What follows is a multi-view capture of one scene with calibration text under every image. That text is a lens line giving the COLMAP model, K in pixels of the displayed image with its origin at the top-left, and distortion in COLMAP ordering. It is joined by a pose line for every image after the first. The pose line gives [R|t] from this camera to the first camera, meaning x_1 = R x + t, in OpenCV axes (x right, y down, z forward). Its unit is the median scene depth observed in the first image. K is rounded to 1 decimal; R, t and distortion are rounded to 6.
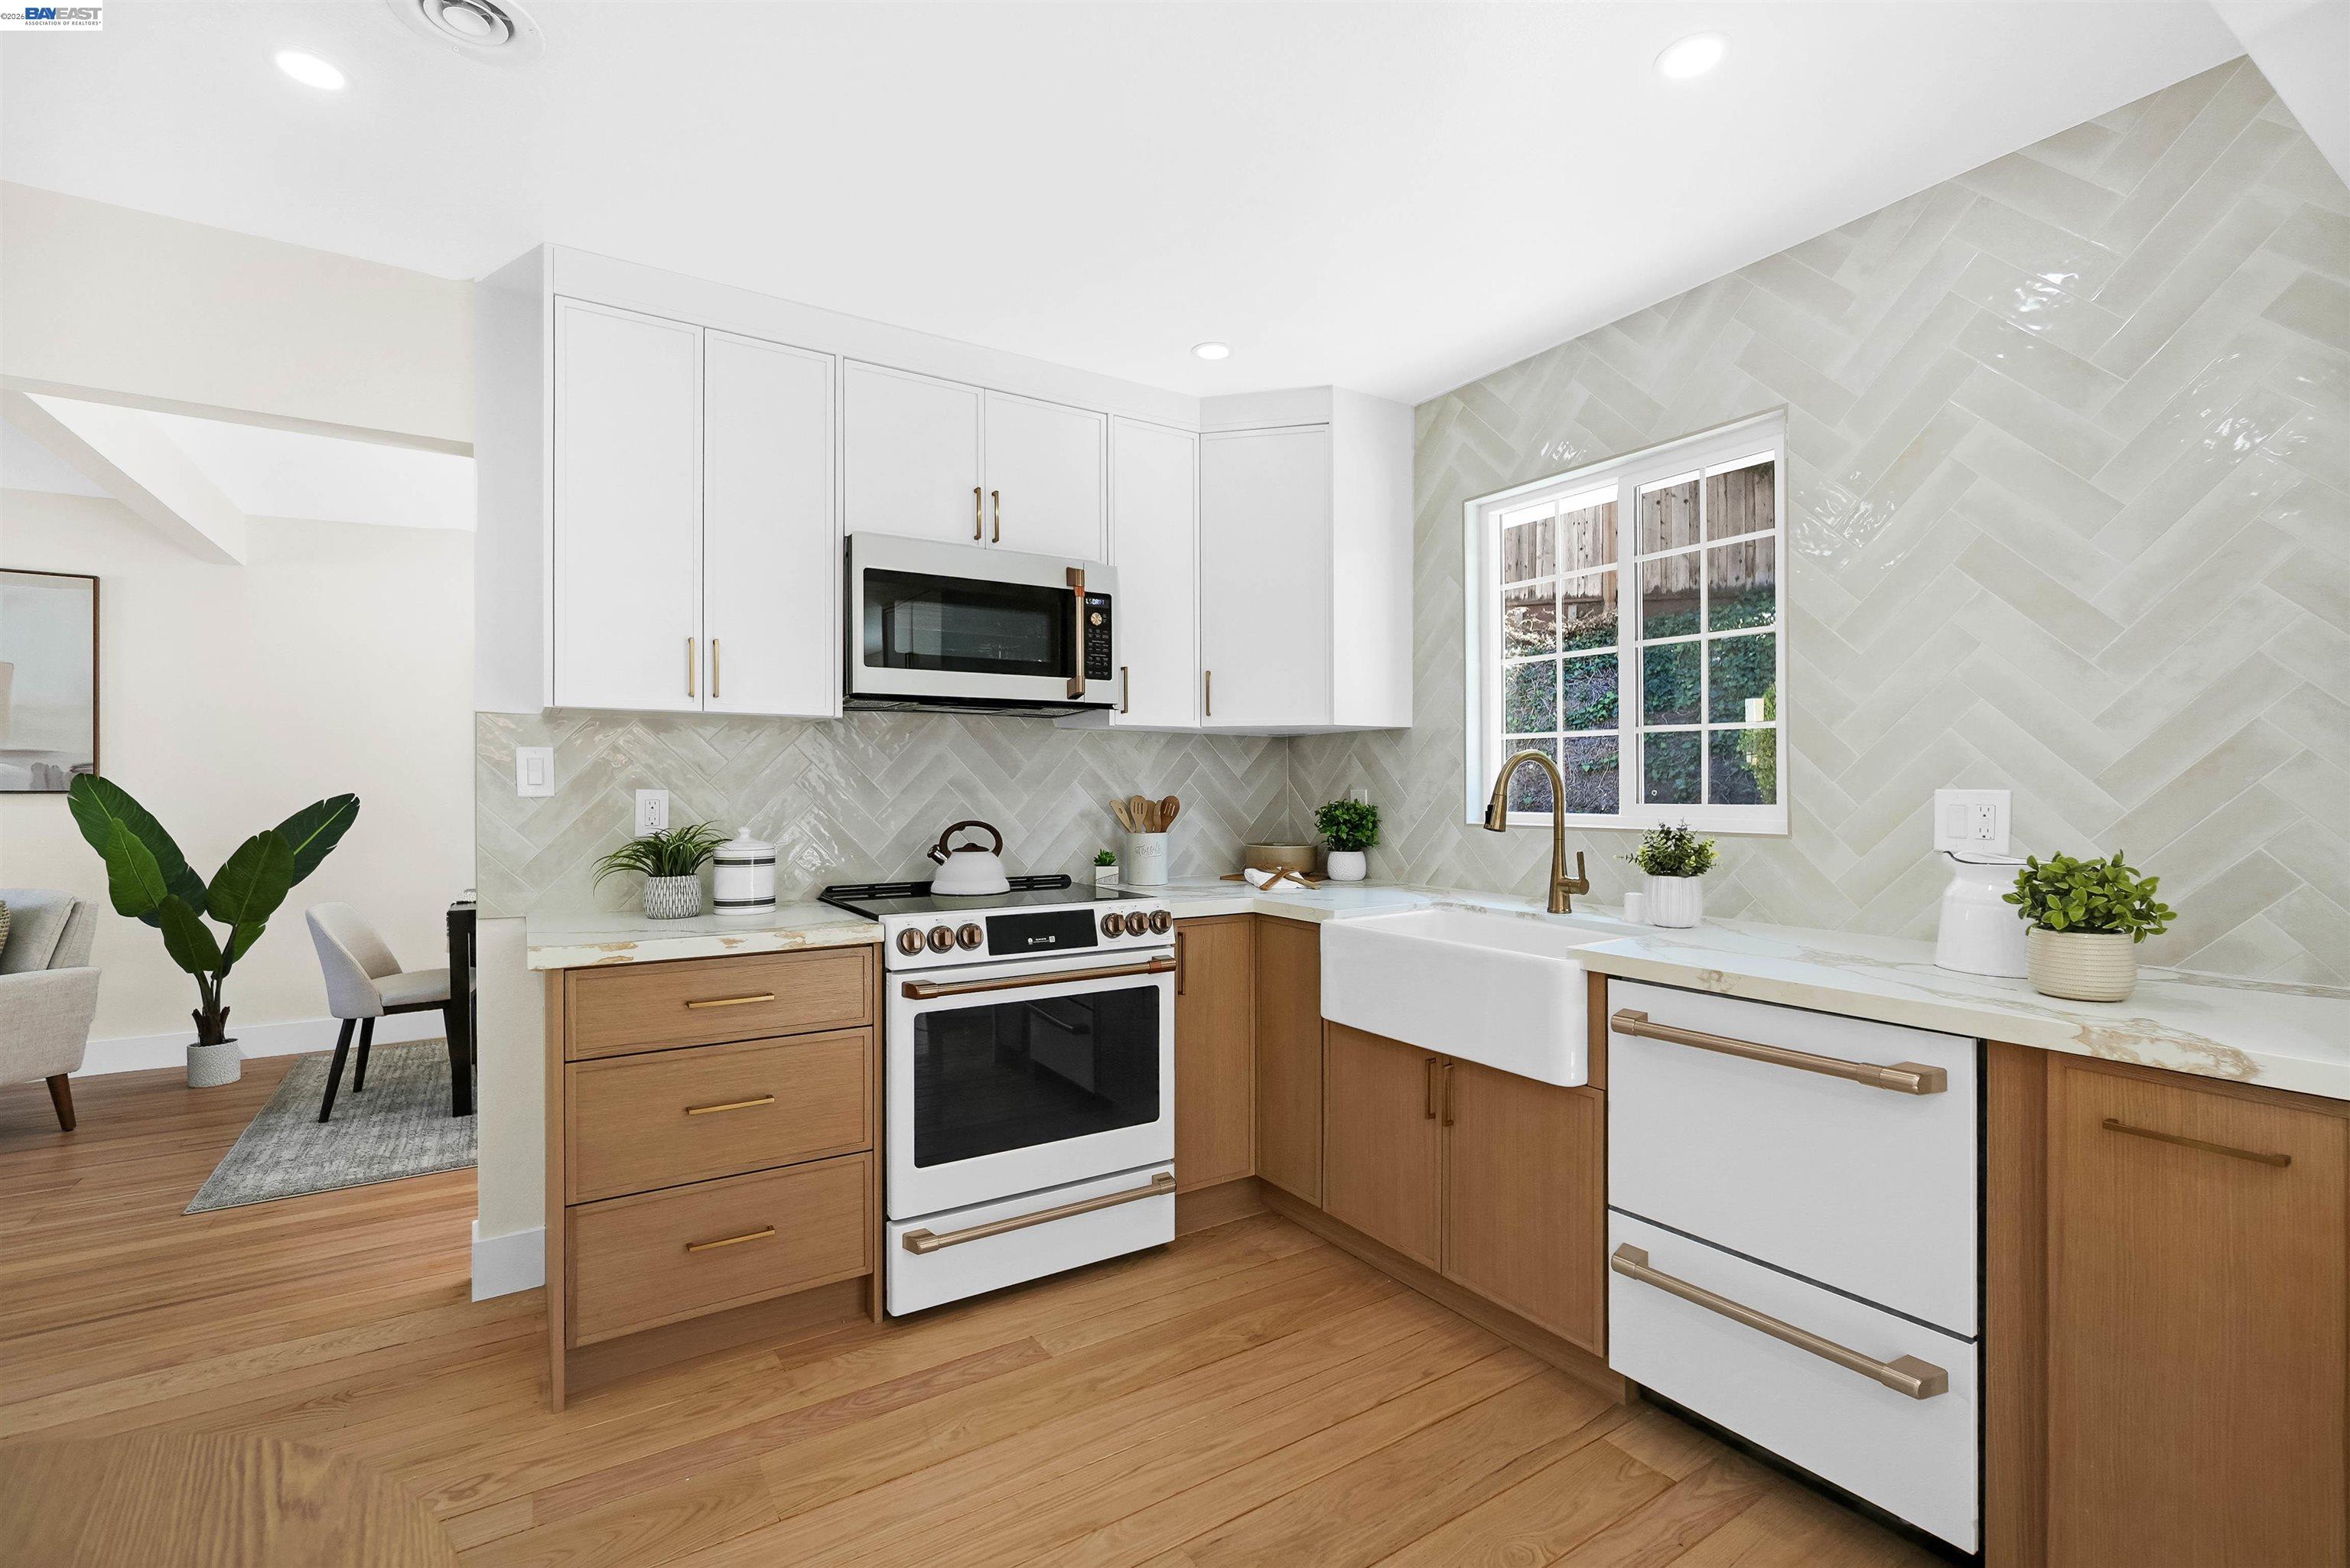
lens RADIAL K [[1035.1, 0, 1185.7], [0, 1035.1, 782.2], [0, 0, 1]] dist [-0.003682, 0.000920]
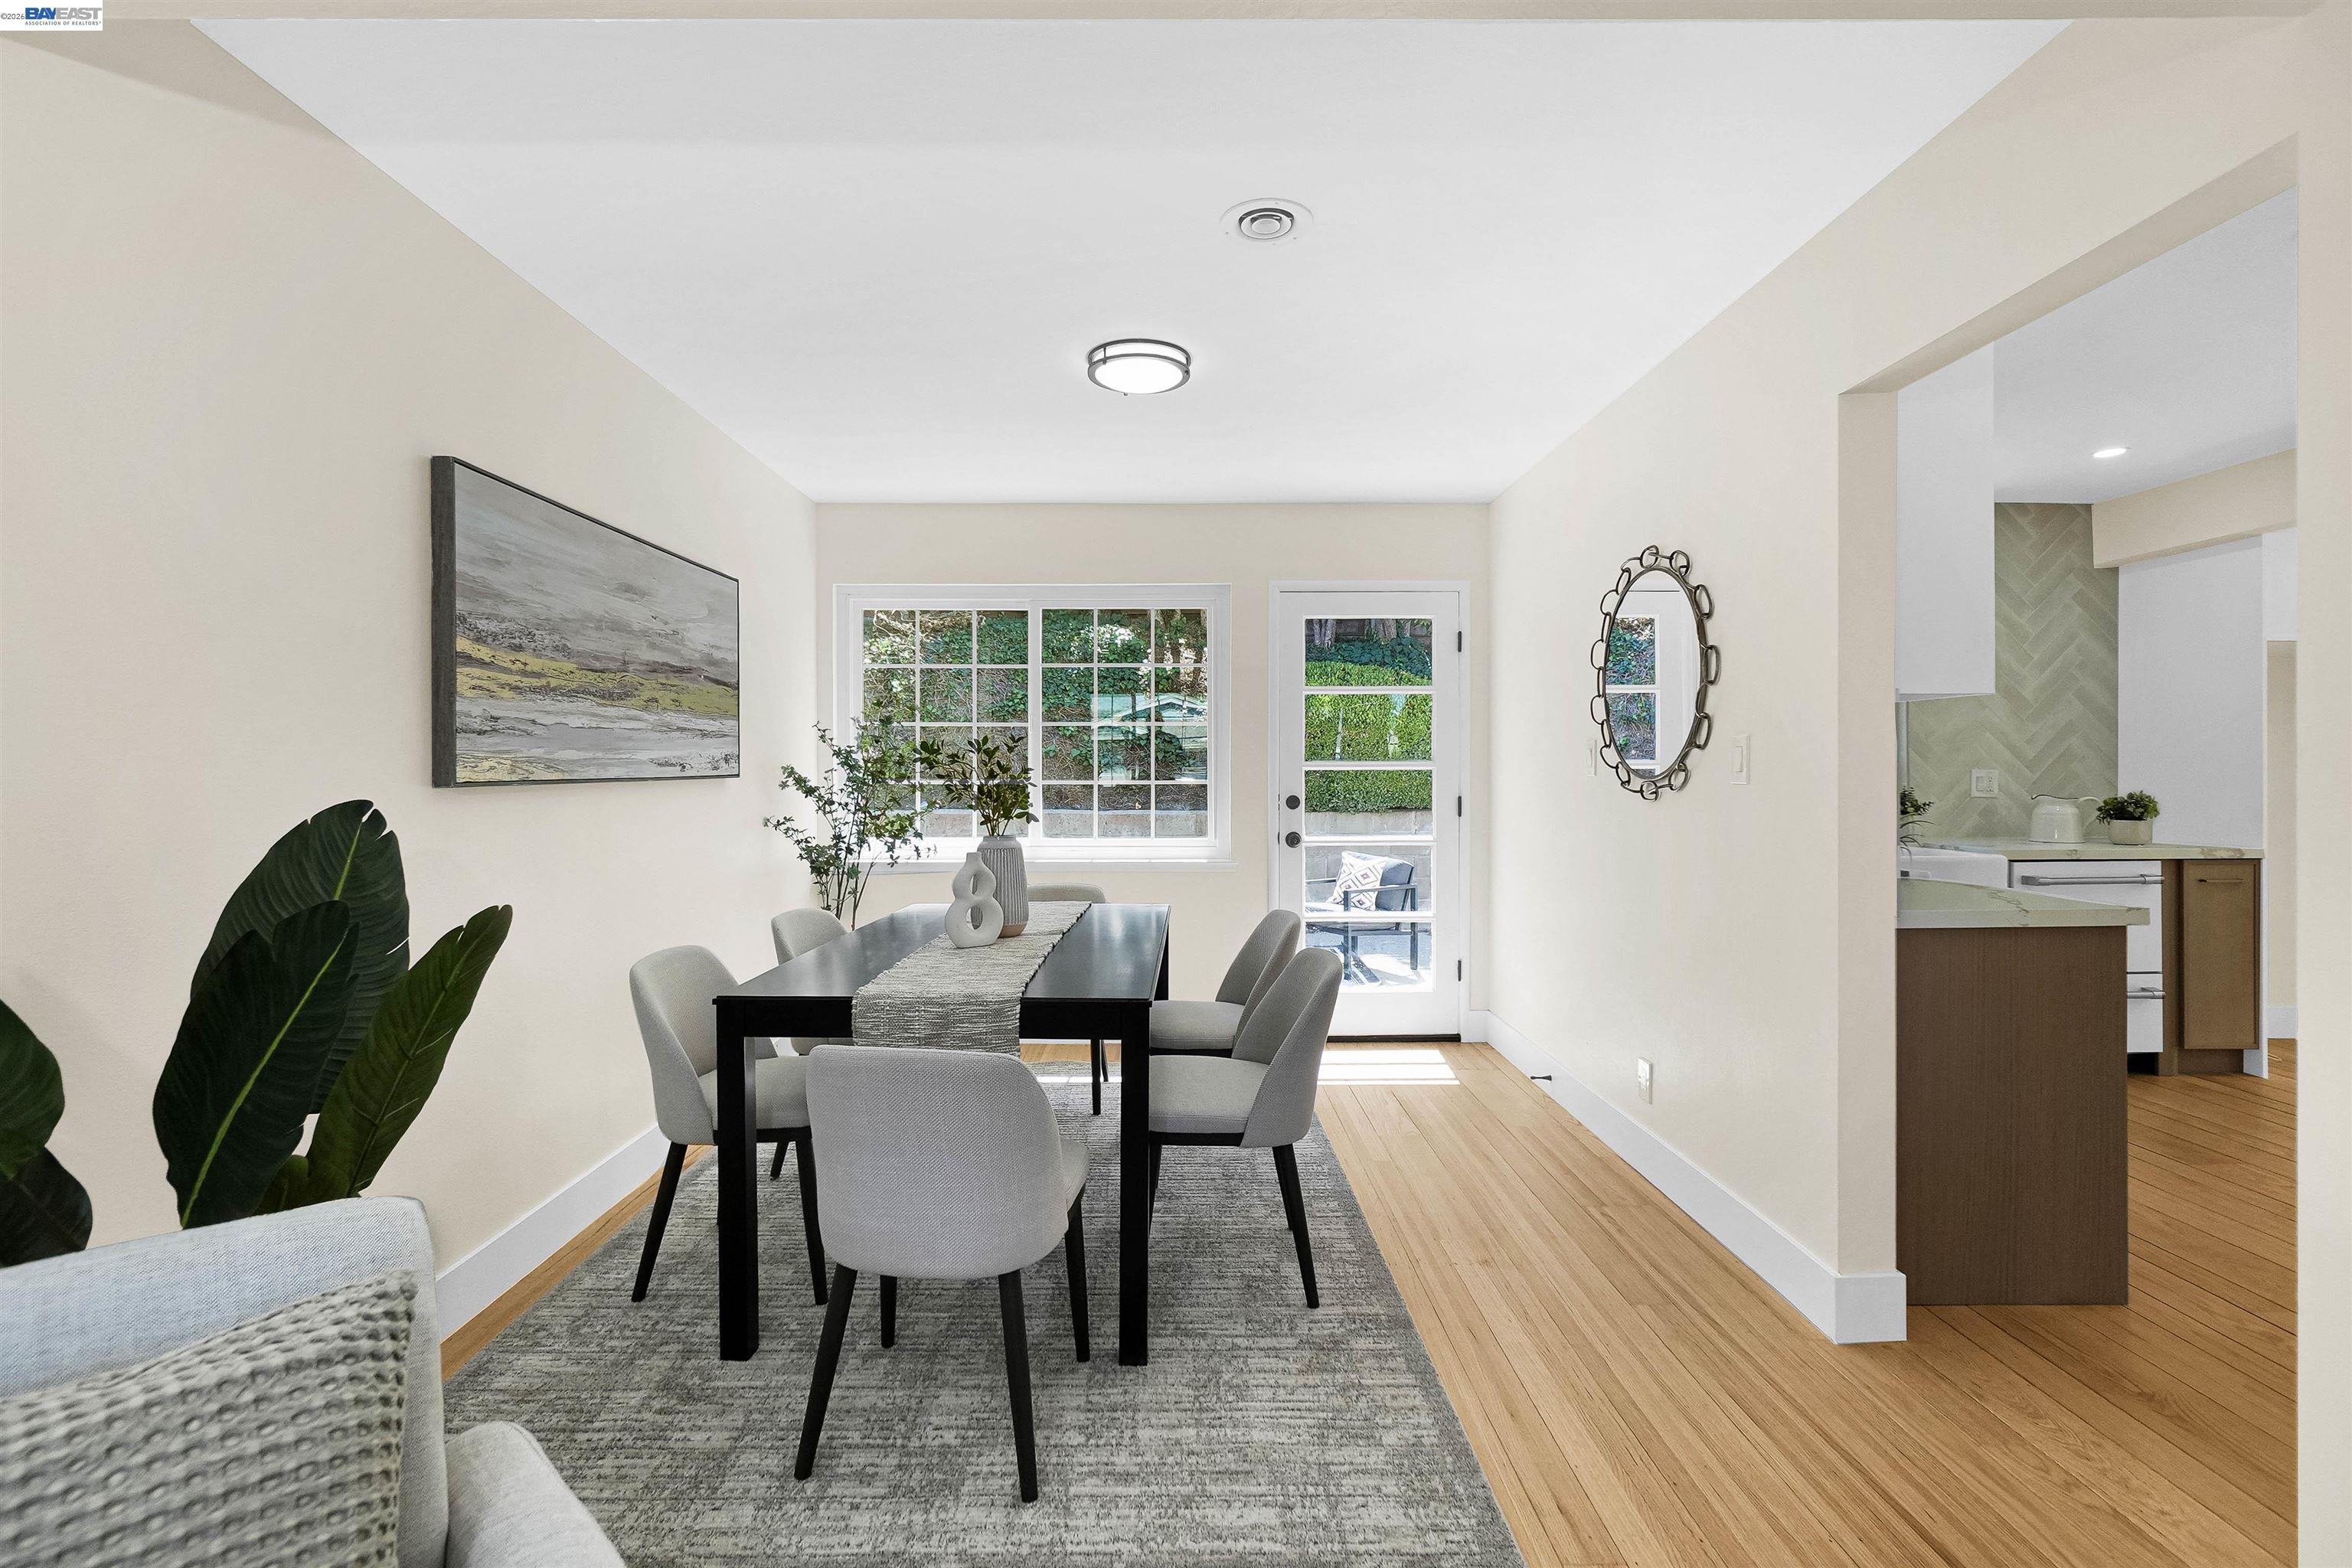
lens RADIAL K [[1016.6, 0, 1175.8], [0, 1016.6, 774.5], [0, 0, 1]] dist [-0.004942, -0.000401]
pose [[0.550614, -0.005854, 0.834739, -1.690496], [0.002748, 0.999983, 0.005200, 0.000851], [-0.834755, -0.000570, 0.550621, 0.994269]]
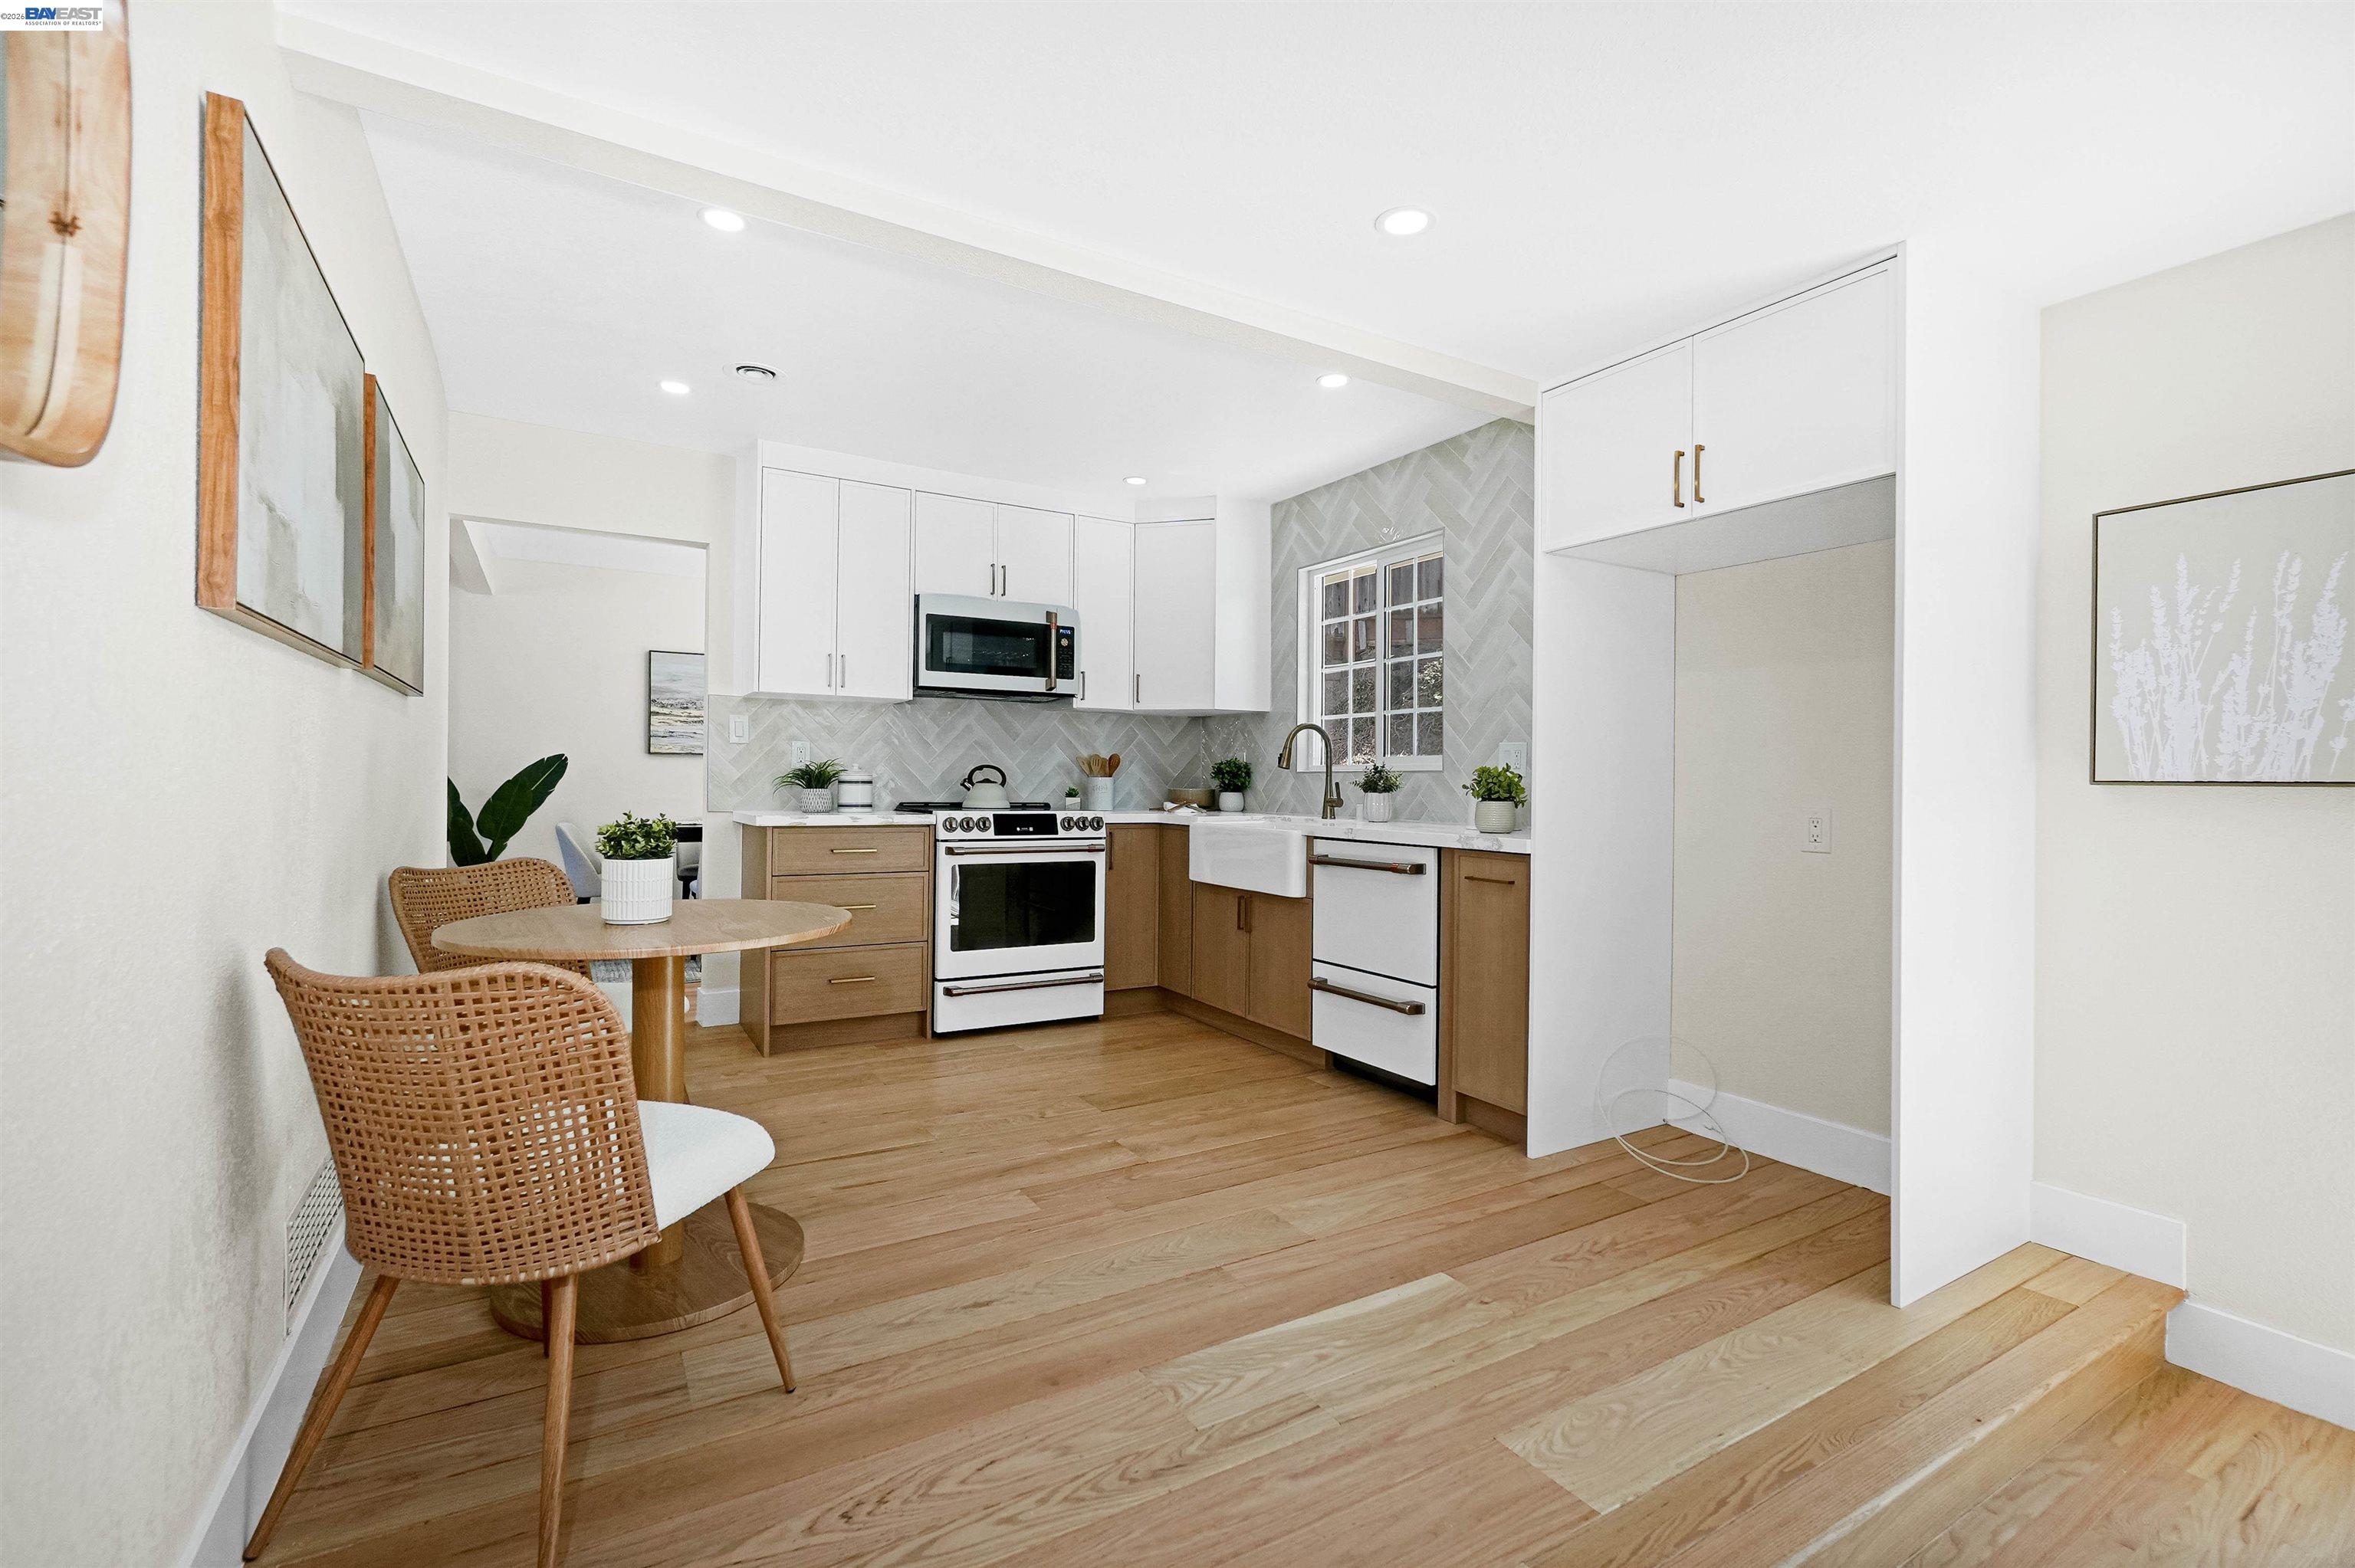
lens RADIAL K [[1037.3, 0, 1174.6], [0, 1037.3, 774.6], [0, 0, 1]] dist [-0.003682, 0.000920]
pose [[0.999067, 0.012296, -0.041389, 0.180951], [-0.012540, 0.999905, -0.005656, 0.067345], [0.041316, 0.006169, 0.999127, -0.720695]]
